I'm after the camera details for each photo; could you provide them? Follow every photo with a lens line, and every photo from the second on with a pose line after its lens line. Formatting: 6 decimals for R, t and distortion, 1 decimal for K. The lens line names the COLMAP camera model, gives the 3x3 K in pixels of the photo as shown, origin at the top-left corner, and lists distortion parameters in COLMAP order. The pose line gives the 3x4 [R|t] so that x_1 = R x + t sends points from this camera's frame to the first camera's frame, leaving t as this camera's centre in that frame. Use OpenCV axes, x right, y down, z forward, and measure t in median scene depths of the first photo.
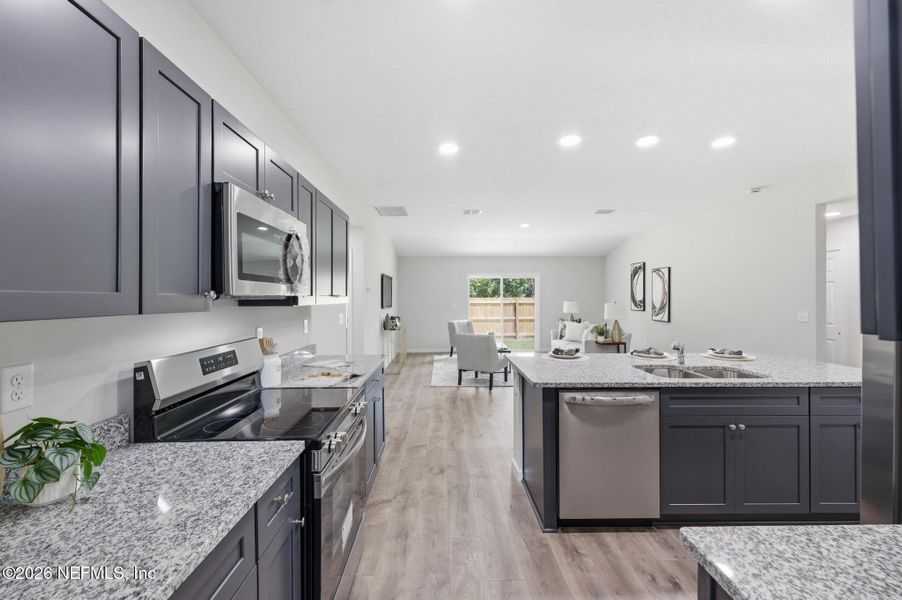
lens RADIAL K [[371.5, 0, 449.3], [0, 371.5, 298.3], [0, 0, 1]] dist [-0.000444, 0.000146]
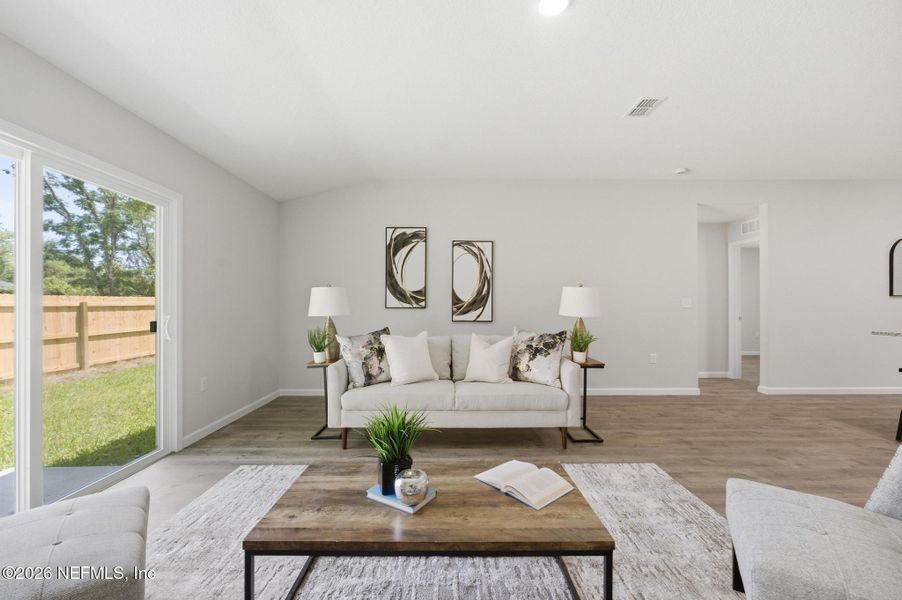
lens RADIAL K [[361.1, 0, 449.2], [0, 361.1, 307.0], [0, 0, 1]] dist [-0.003016, -0.000138]
pose [[0.022619, -0.003068, 0.999739, -0.069955], [-0.000157, 0.999995, 0.003073, 0.032888], [-0.999744, -0.000226, 0.022618, 1.011727]]
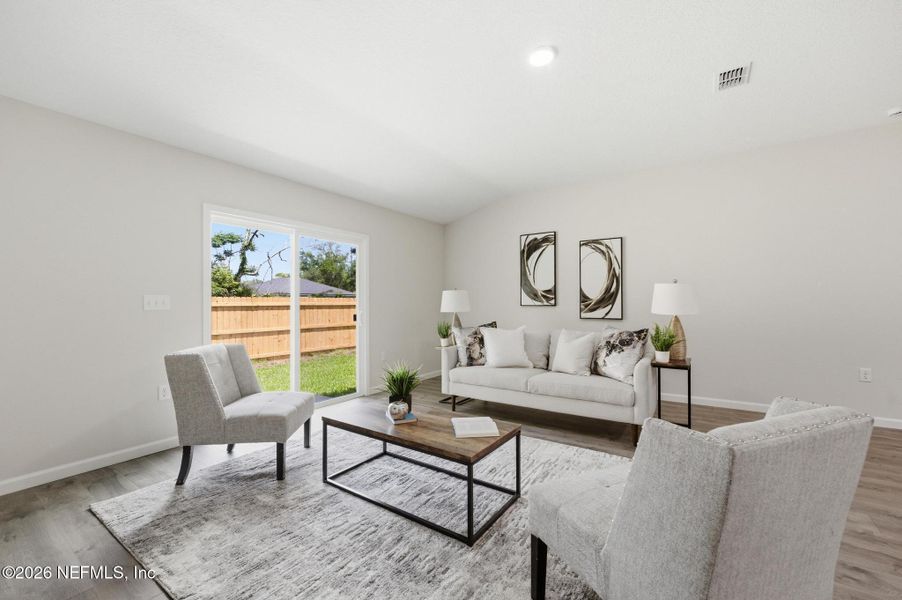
lens RADIAL K [[367.8, 0, 452.2], [0, 367.8, 303.0], [0, 0, 1]] dist [-0.001739, -0.000056]
pose [[0.586739, -0.001449, 0.809775, -0.117009], [0.006675, 0.999973, -0.003048, 0.032333], [-0.809749, 0.007194, 0.586733, 0.817349]]
